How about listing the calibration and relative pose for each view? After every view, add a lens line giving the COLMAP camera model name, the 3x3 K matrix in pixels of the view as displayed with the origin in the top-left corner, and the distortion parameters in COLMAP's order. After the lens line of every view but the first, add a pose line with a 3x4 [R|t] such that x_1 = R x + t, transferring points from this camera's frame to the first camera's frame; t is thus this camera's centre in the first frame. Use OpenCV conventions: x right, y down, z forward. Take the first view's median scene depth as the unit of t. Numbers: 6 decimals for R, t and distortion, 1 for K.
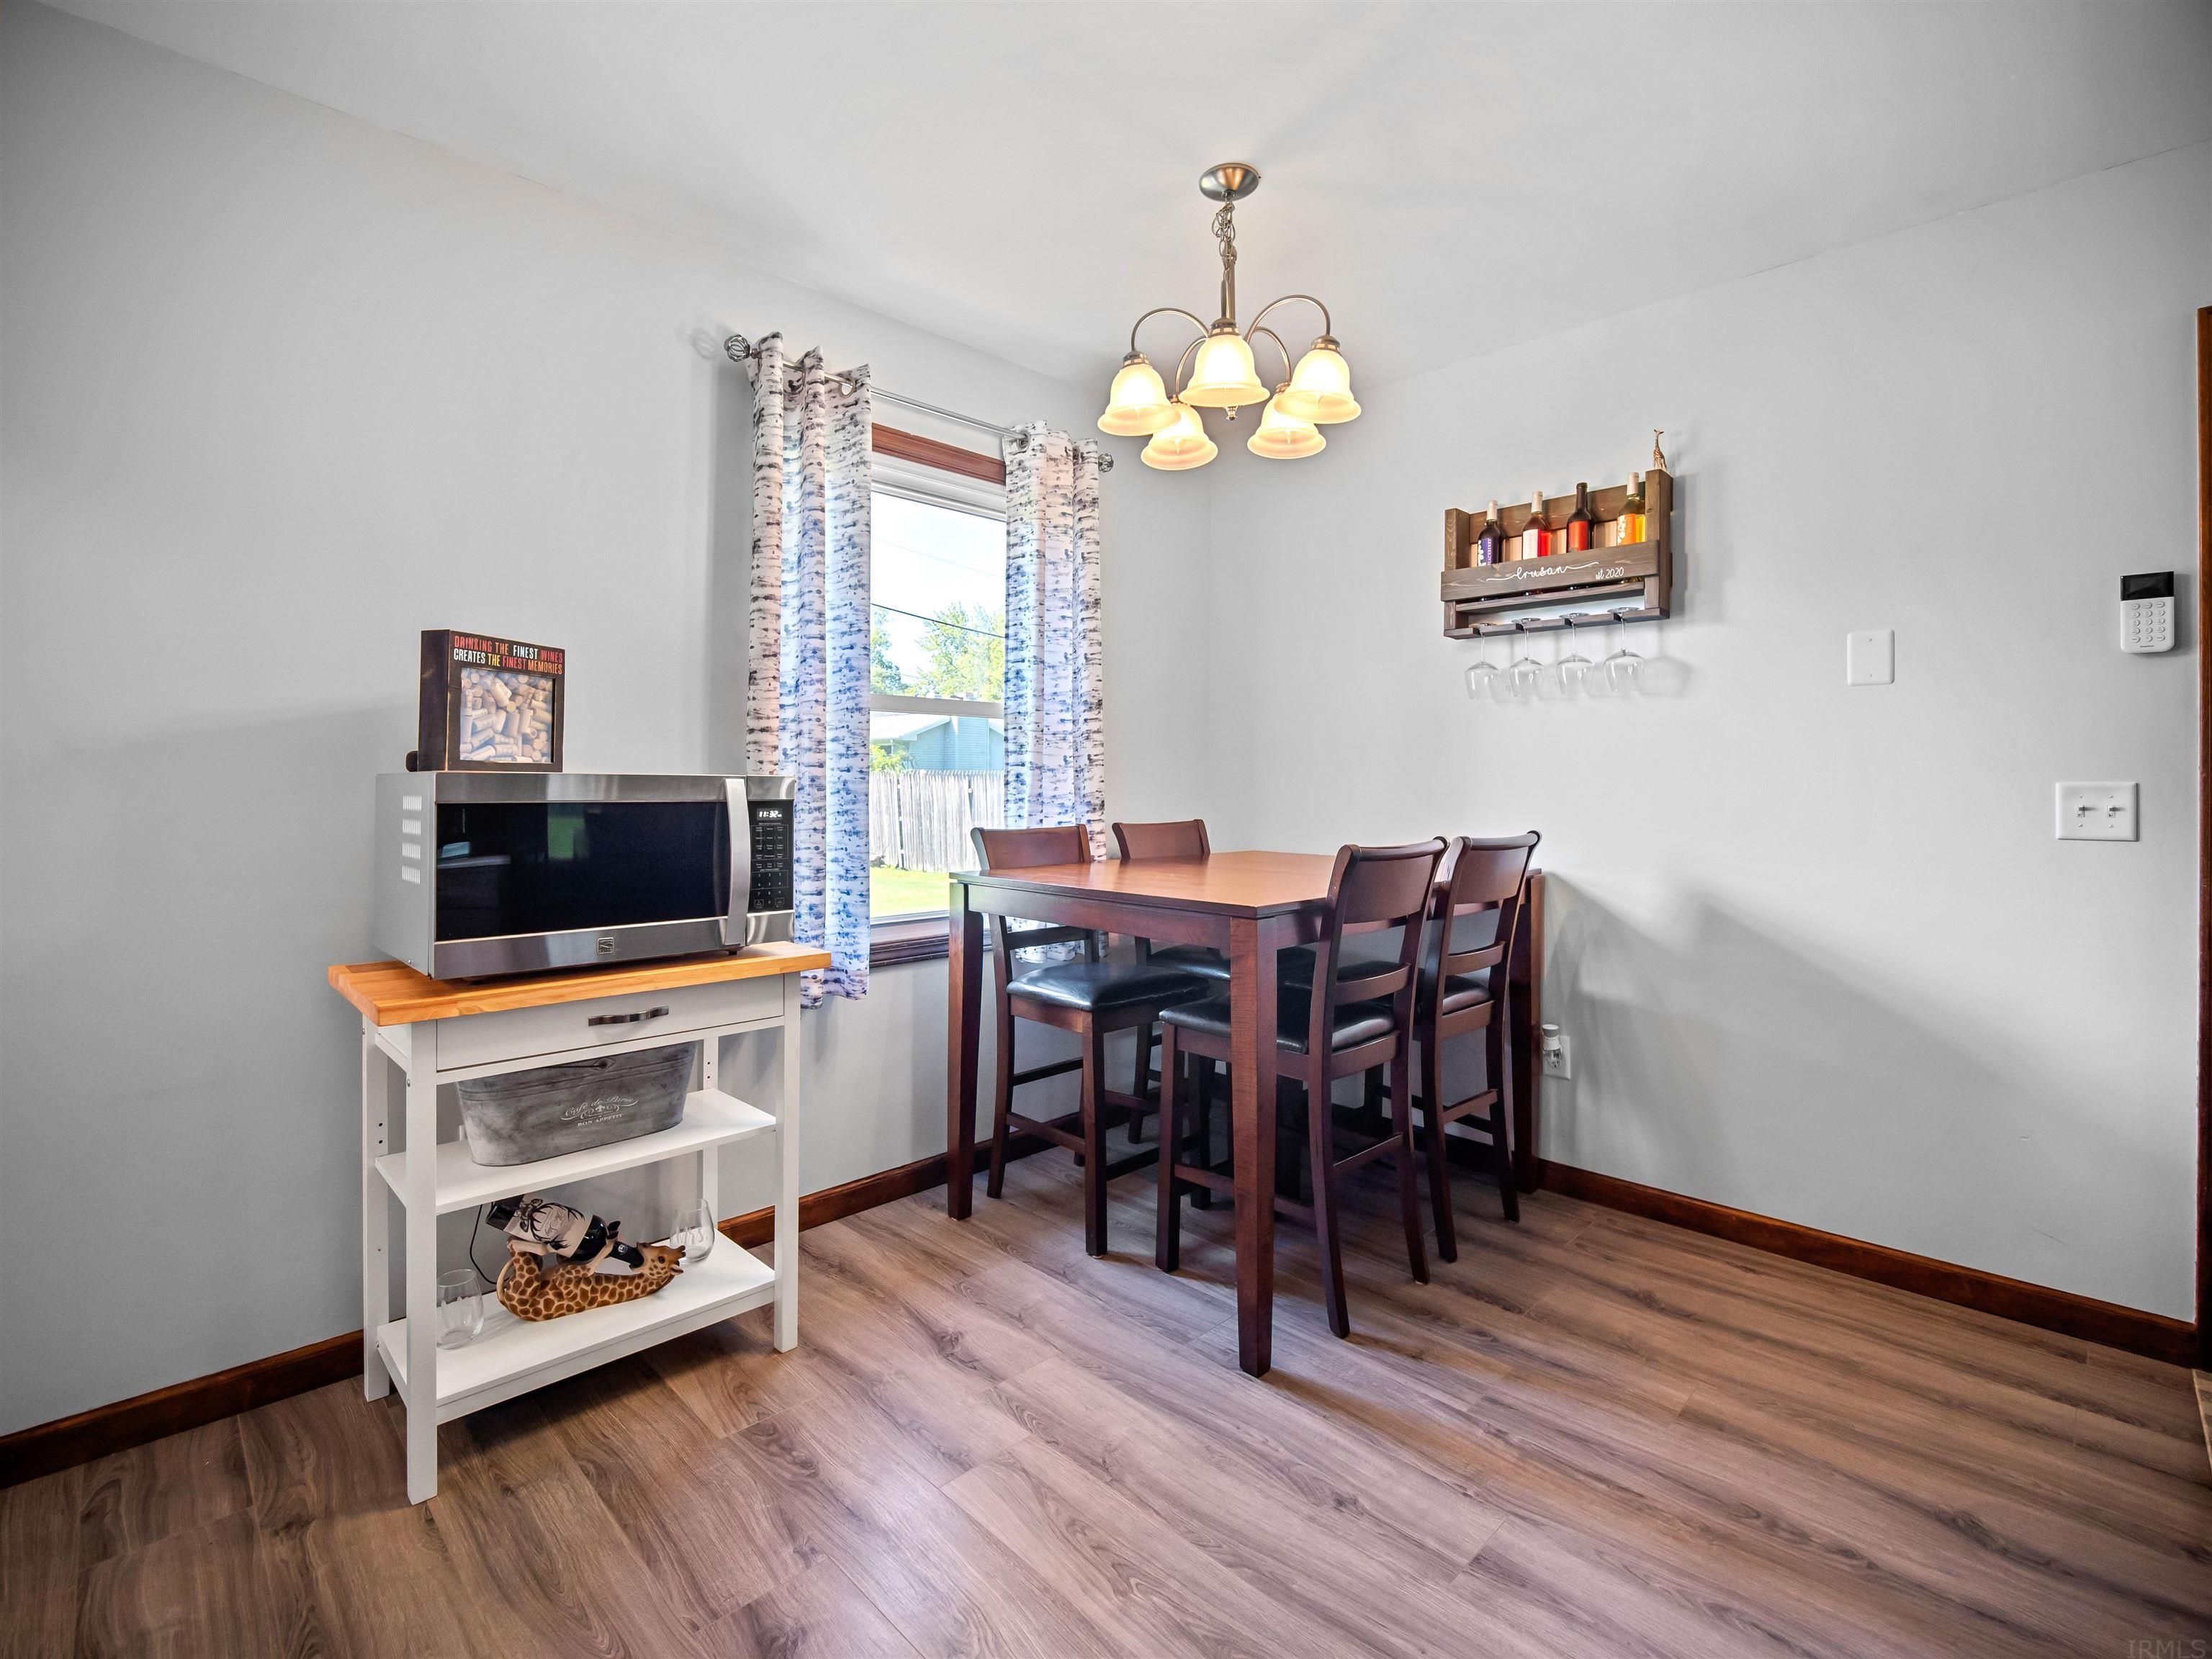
lens RADIAL K [[994.1, 0, 1088.9], [0, 994.1, 788.7], [0, 0, 1]] dist [-0.018630, -0.000428]
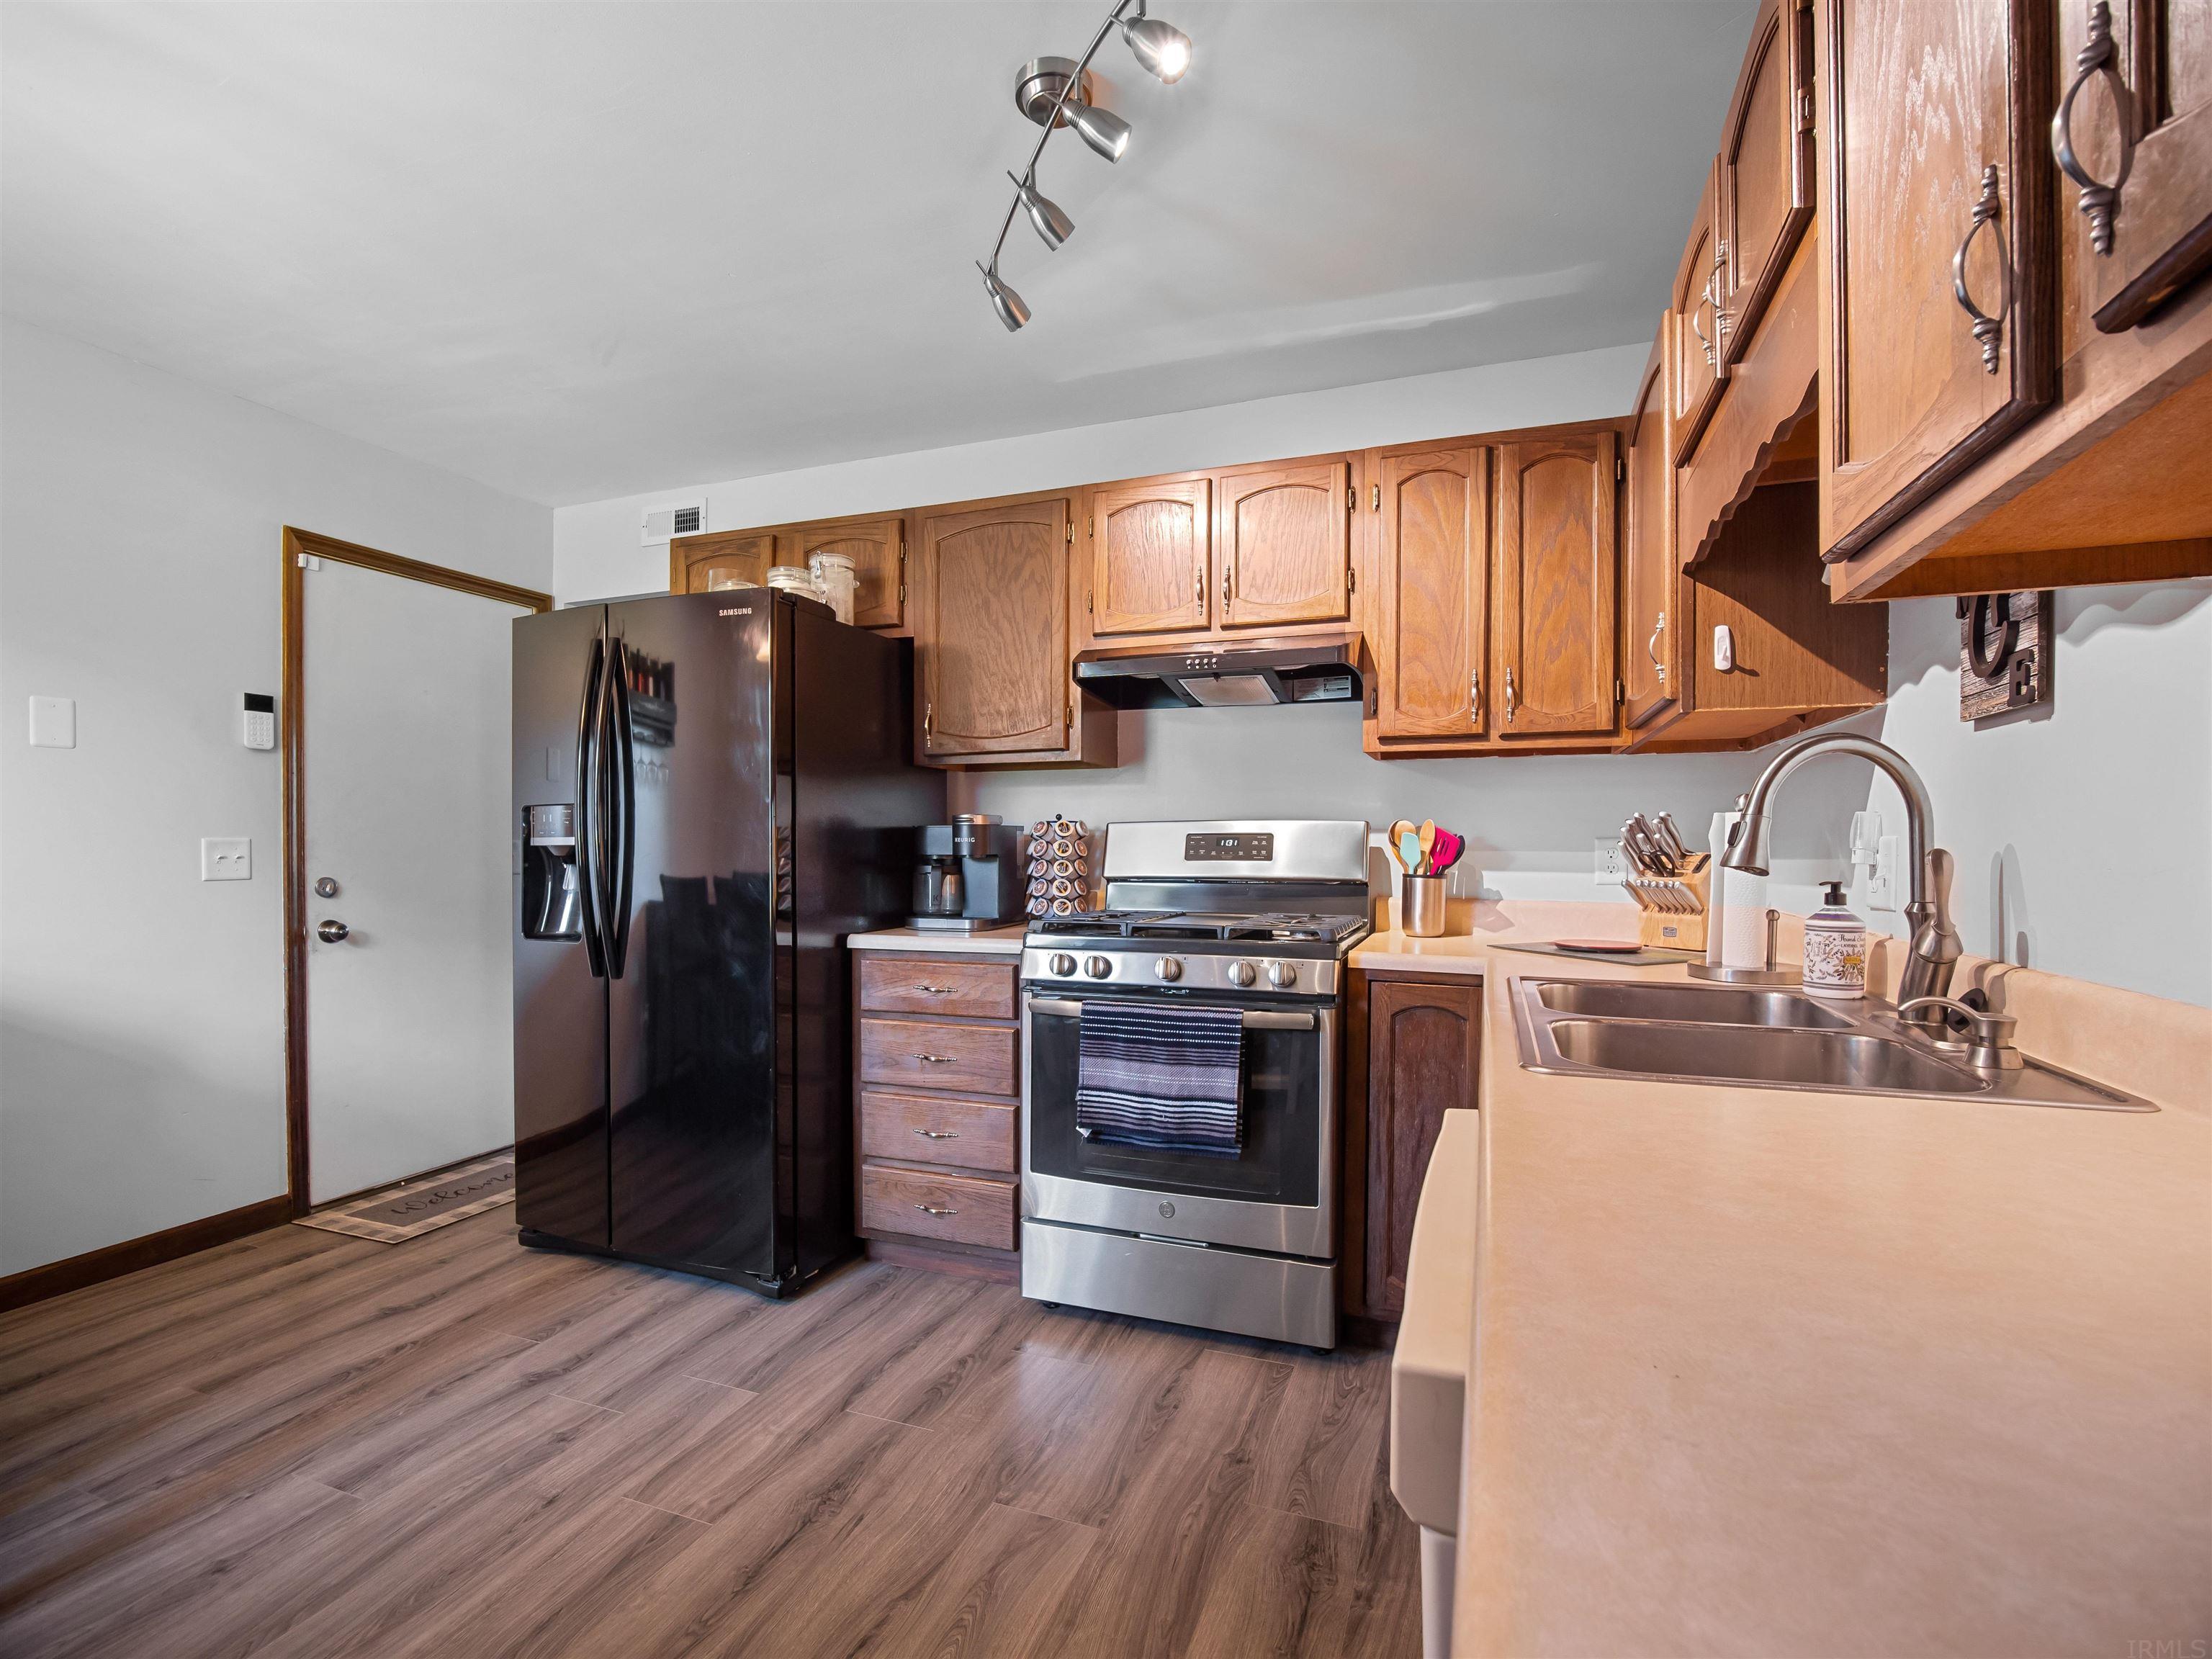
lens RADIAL K [[994.1, 0, 1106.2], [0, 994.1, 840.6], [0, 0, 1]] dist [-0.018630, -0.000428]
pose [[-0.415402, -0.006547, 0.909615, -0.844687], [-0.004032, 0.999978, 0.005356, -0.017285], [-0.909629, -0.001443, -0.415419, 0.497225]]
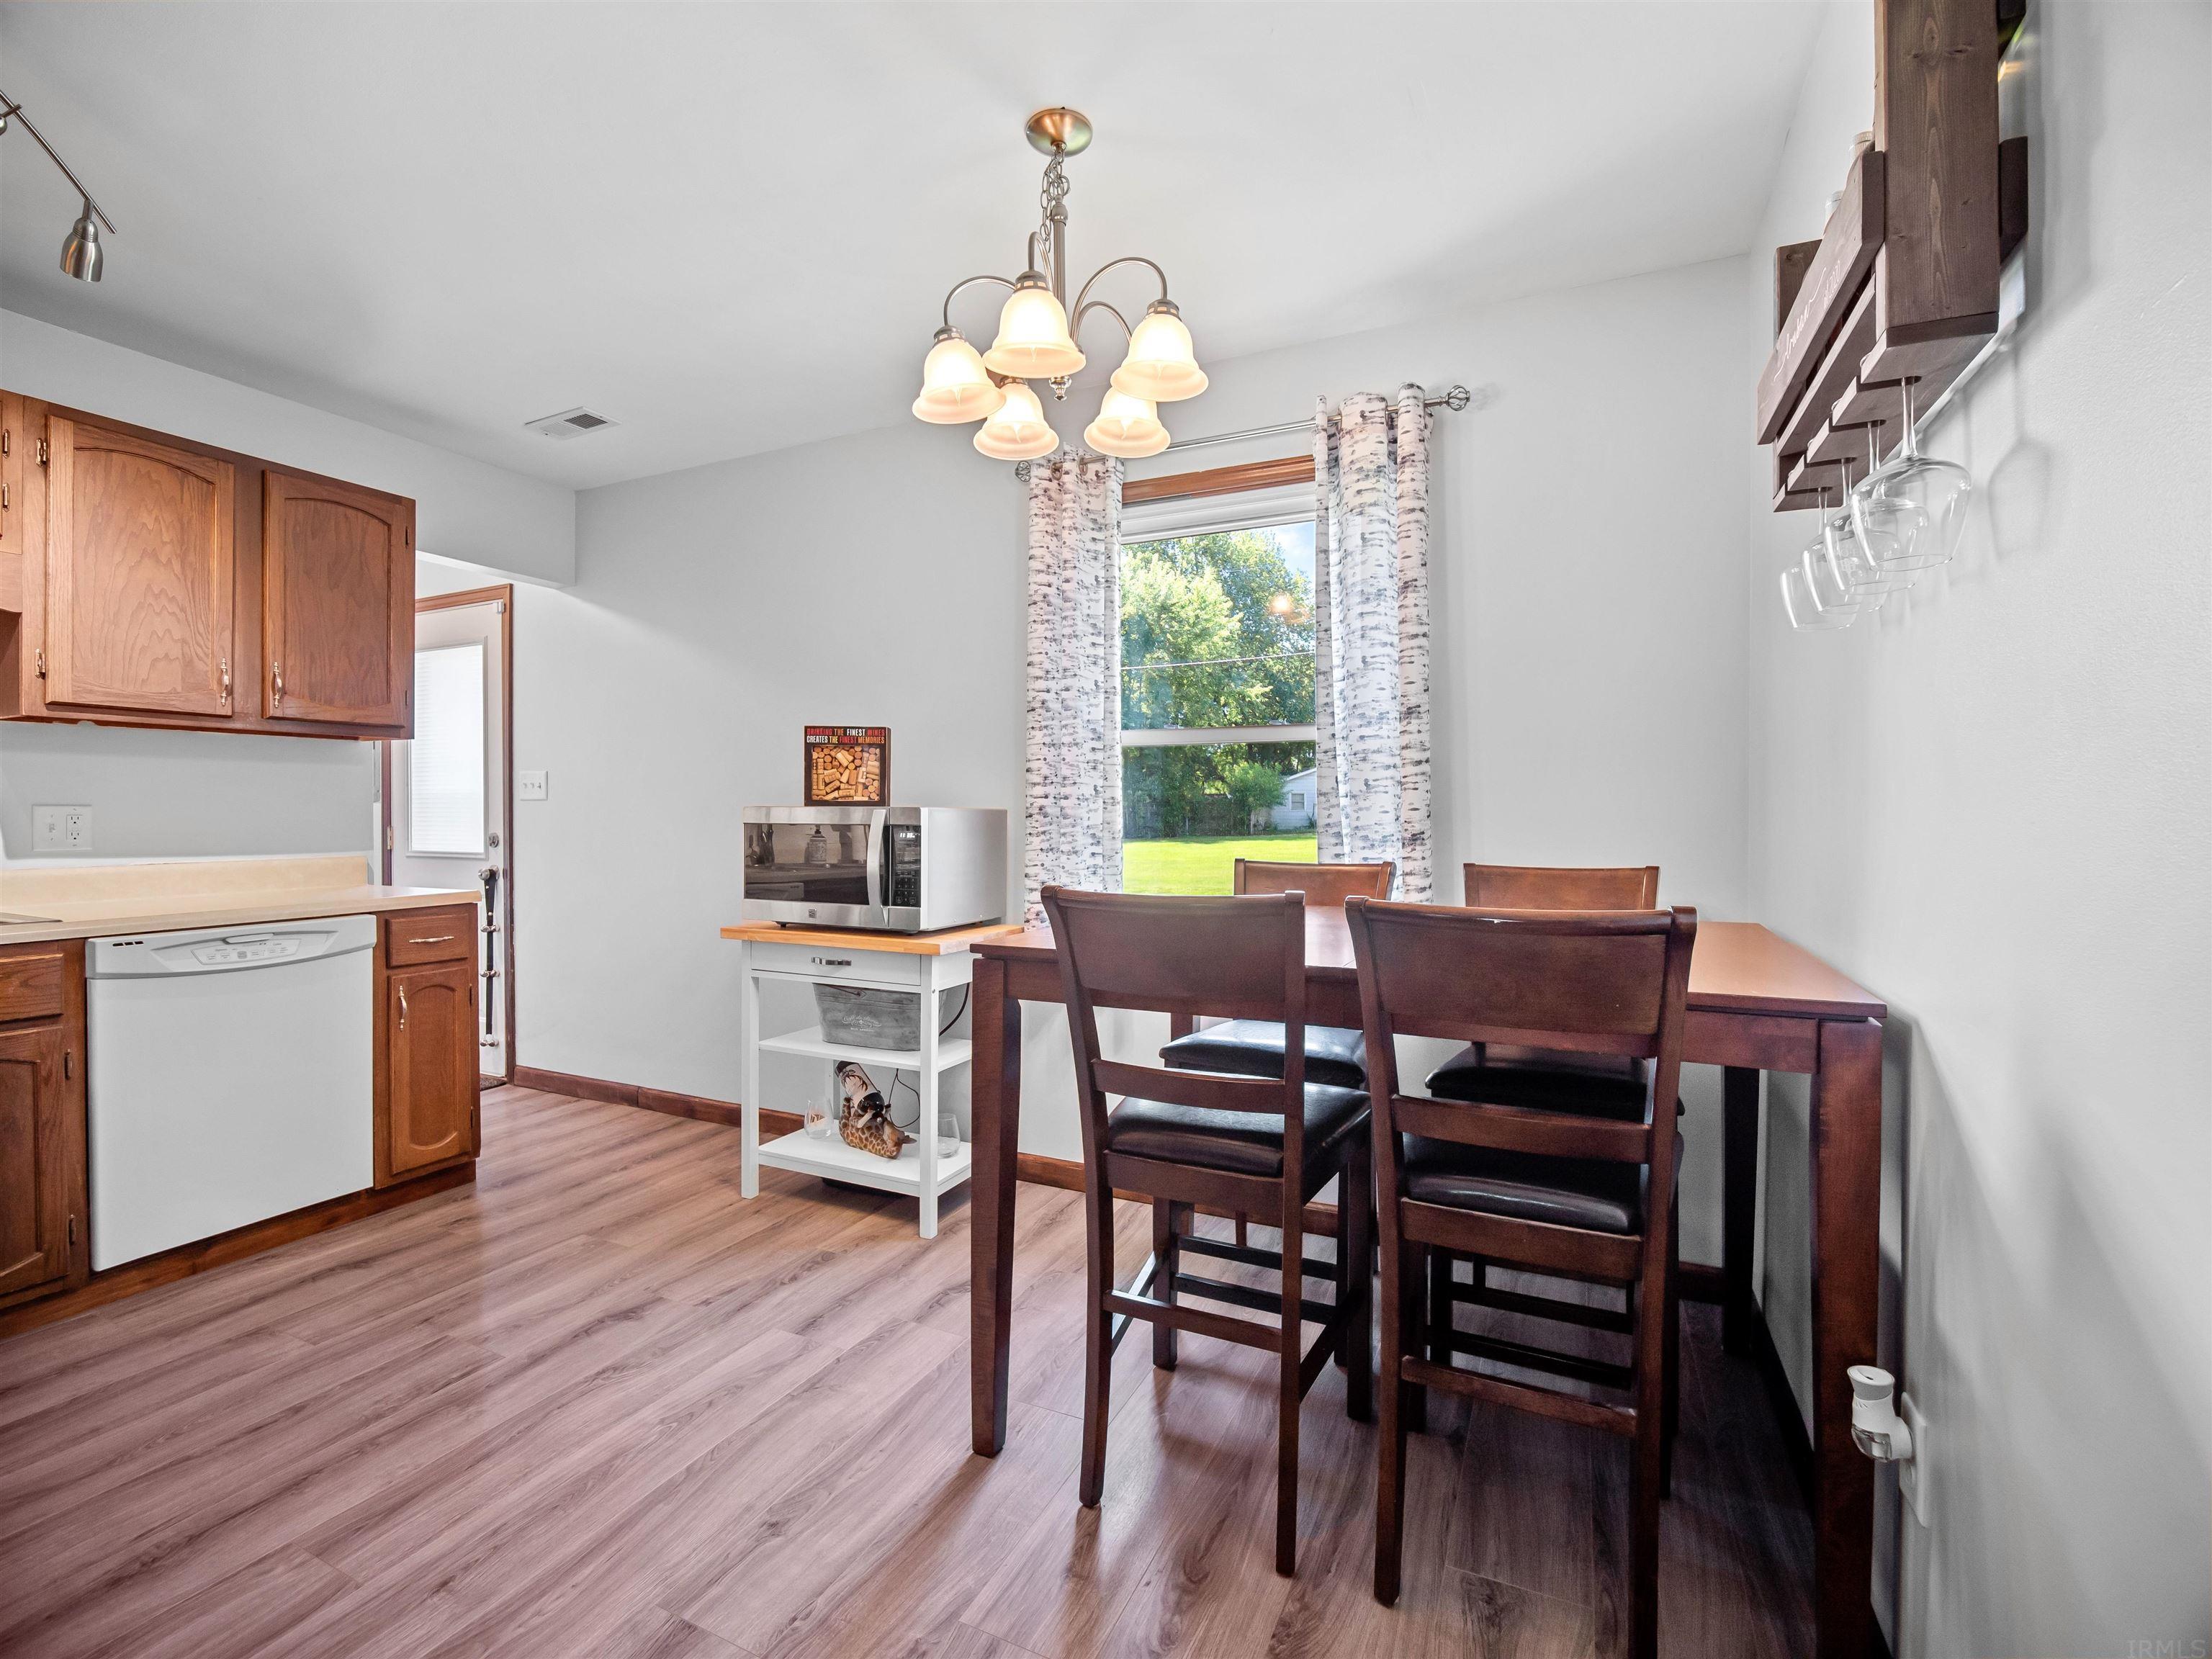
lens RADIAL K [[994.1, 0, 1120.3], [0, 994.1, 810.0], [0, 0, 1]] dist [-0.018630, -0.000428]
pose [[0.367981, -0.001838, -0.929831, 1.118040], [-0.003963, 0.999986, -0.003544, -0.006319], [0.929825, 0.004989, 0.367969, 0.805013]]
